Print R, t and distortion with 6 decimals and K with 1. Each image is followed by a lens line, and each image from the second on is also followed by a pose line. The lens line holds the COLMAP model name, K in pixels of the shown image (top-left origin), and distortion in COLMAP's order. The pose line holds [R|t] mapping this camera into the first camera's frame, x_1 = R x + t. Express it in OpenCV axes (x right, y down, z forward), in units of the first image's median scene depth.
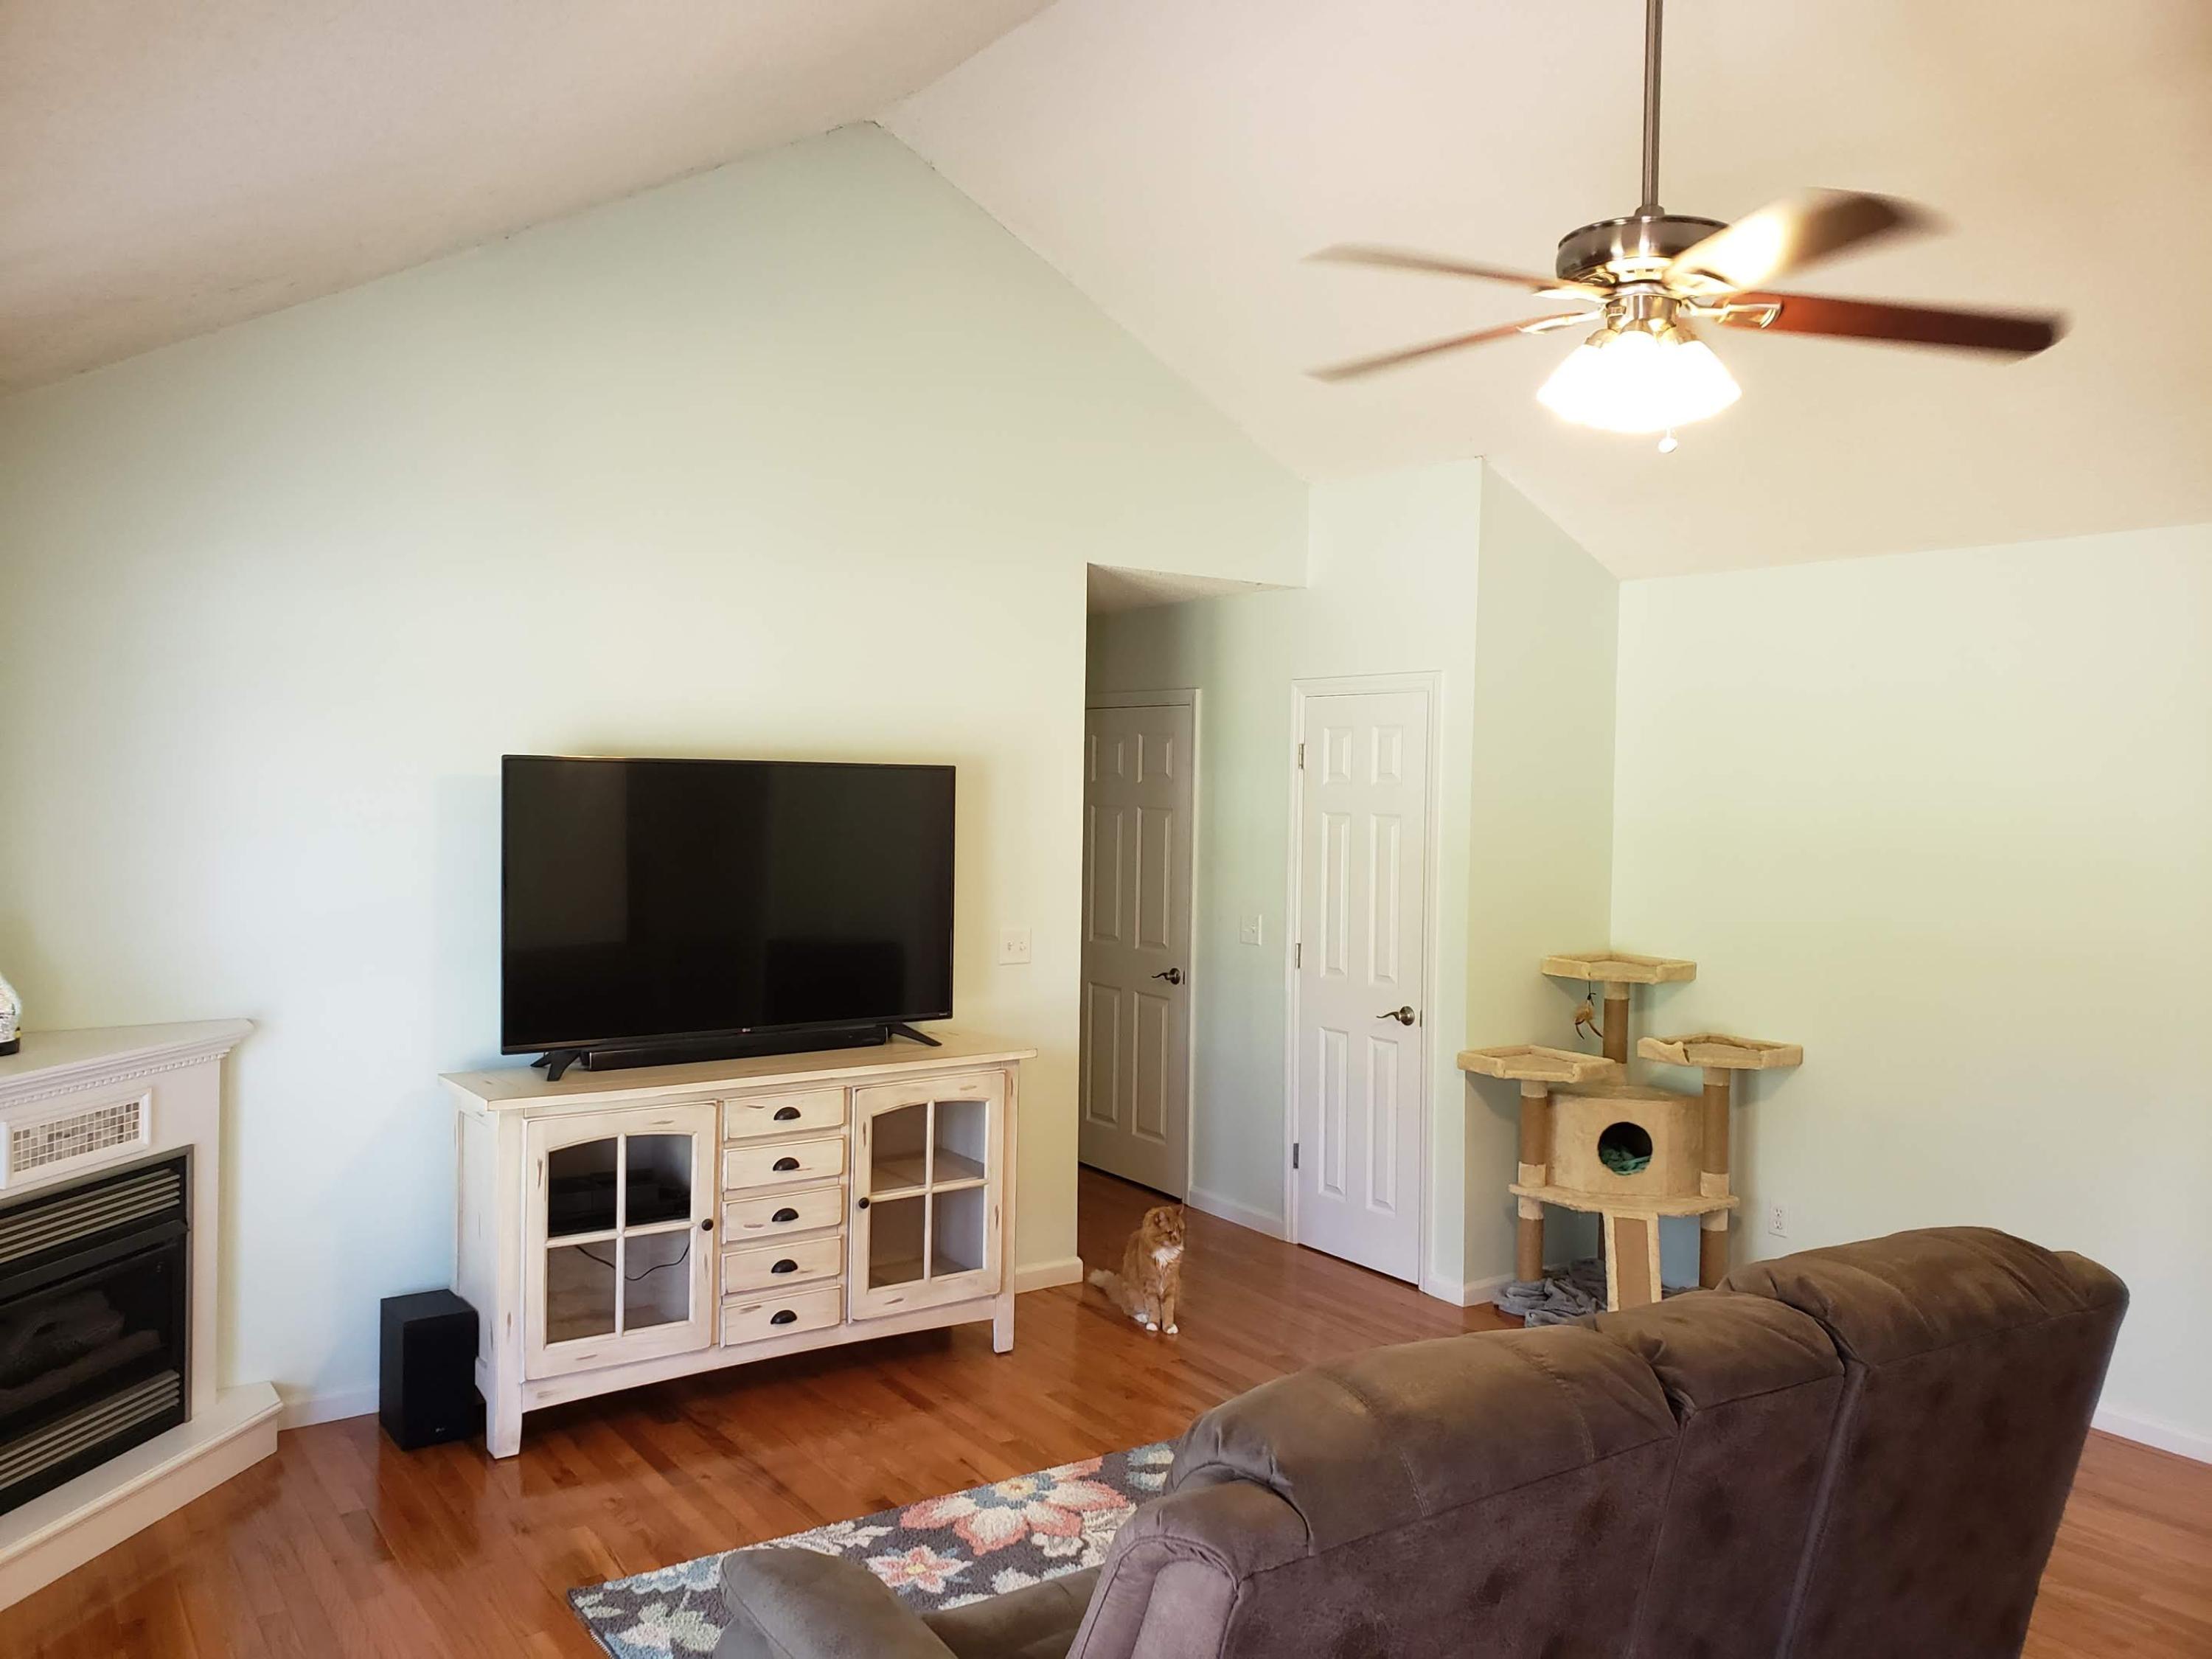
lens RADIAL K [[1772.2, 0, 1030.8], [0, 1772.2, 823.2], [0, 0, 1]] dist [-0.050216, 0.101283]
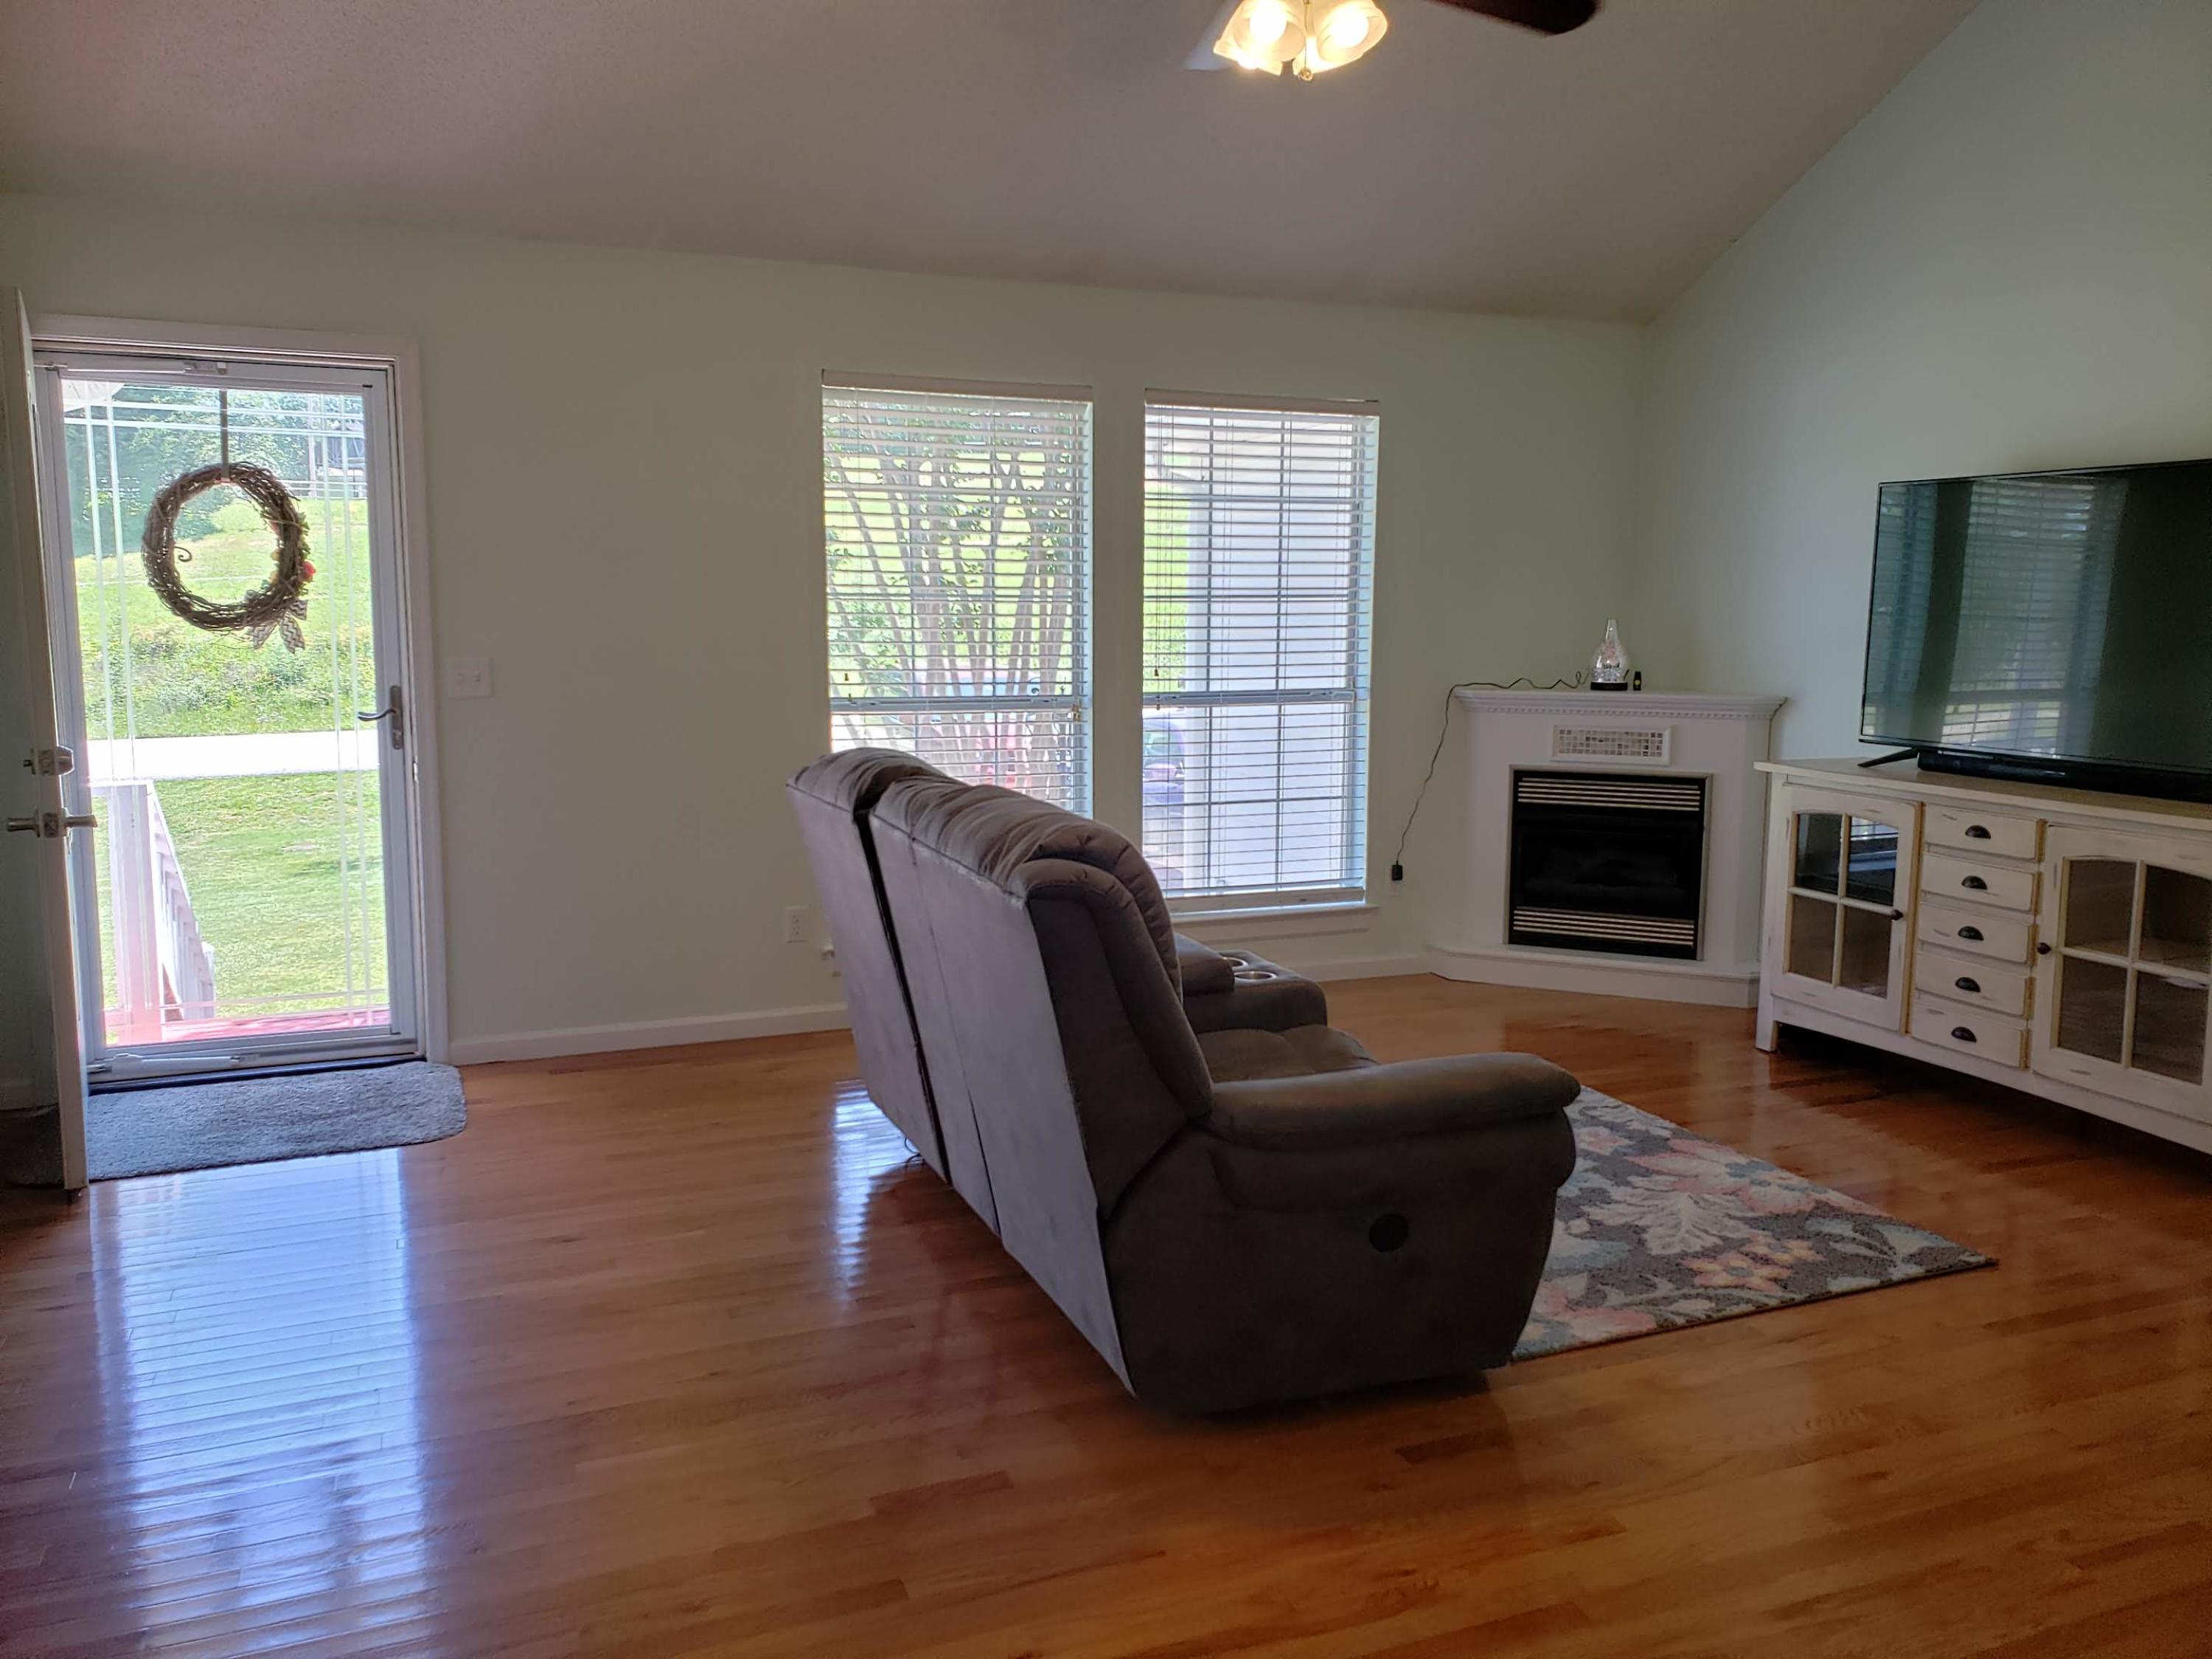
lens RADIAL K [[1674.7, 0, 1106.0], [0, 1674.7, 829.5], [0, 0, 1]] dist [0.030391, -0.007005]
pose [[-0.191430, 0.129470, -0.972930, 0.887473], [-0.036079, 0.989664, 0.138796, 0.049306], [0.980843, 0.061672, -0.184780, 0.701158]]
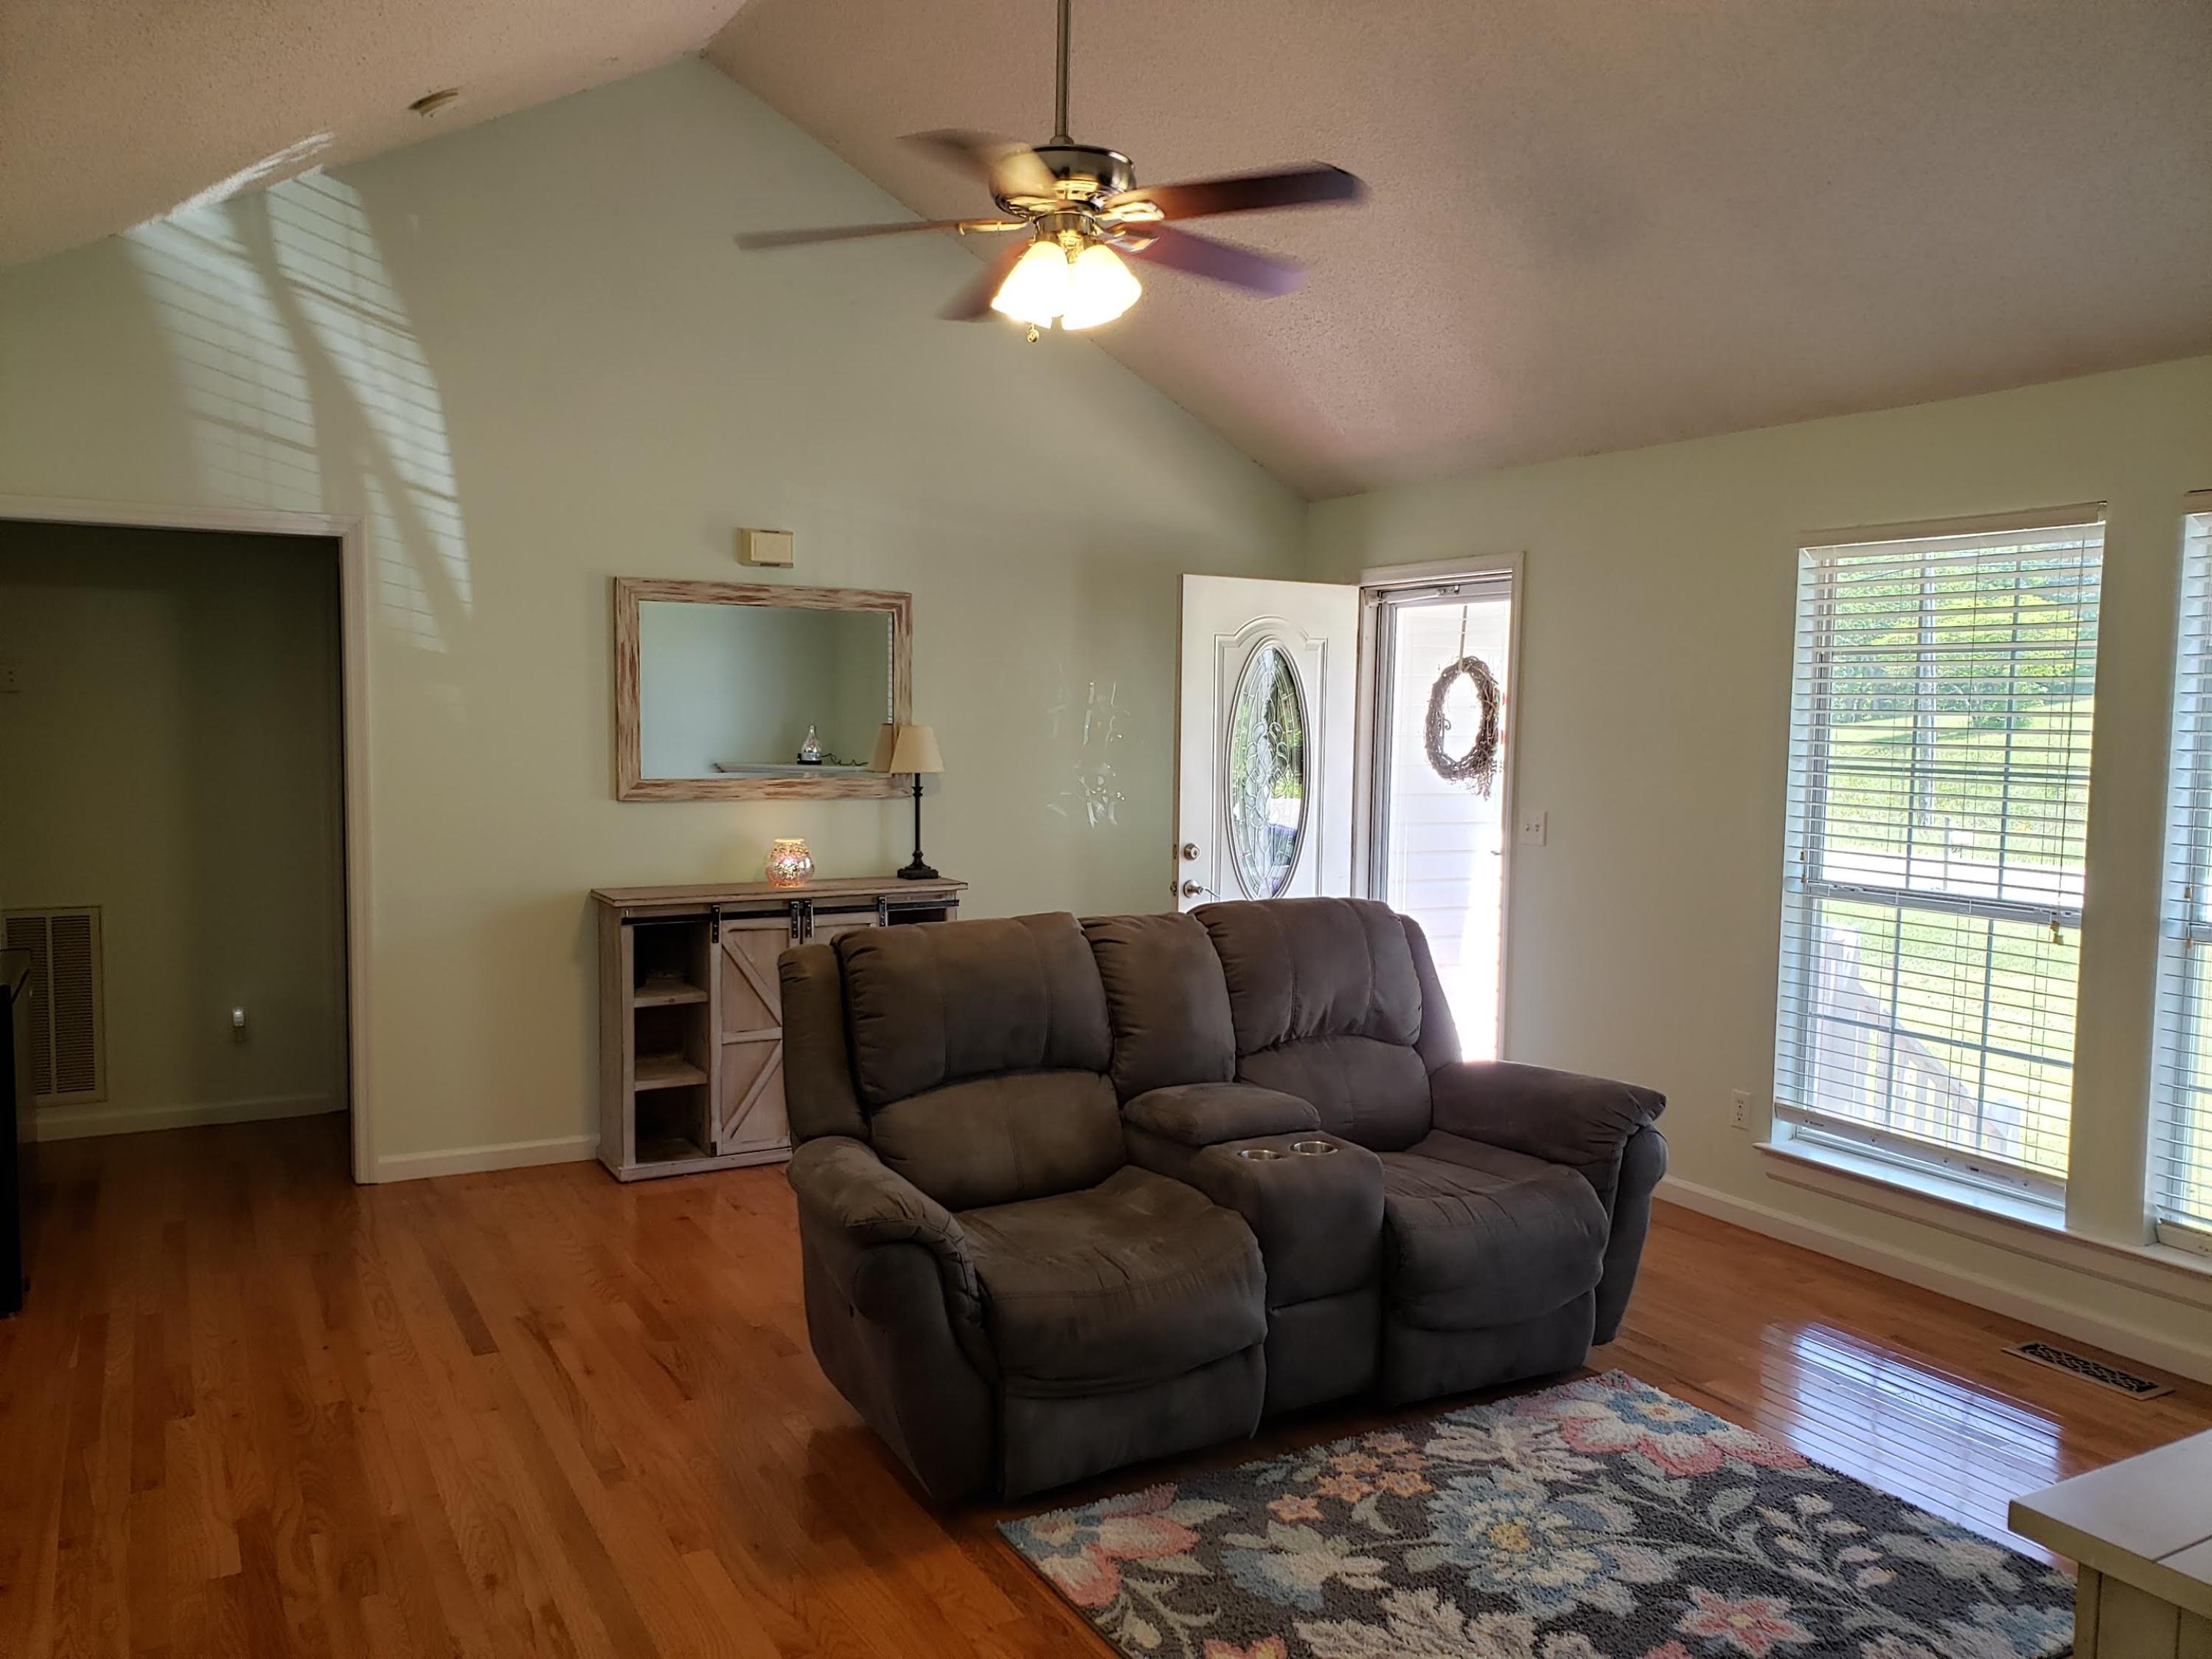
lens RADIAL K [[1674.7, 0, 1106.0], [0, 1674.7, 829.5], [0, 0, 1]] dist [0.030391, -0.007005]
pose [[-0.997923, -0.027432, 0.058289, 0.148532], [-0.021663, 0.995010, 0.097400, 0.001479], [-0.060671, 0.095935, -0.993537, 1.394708]]
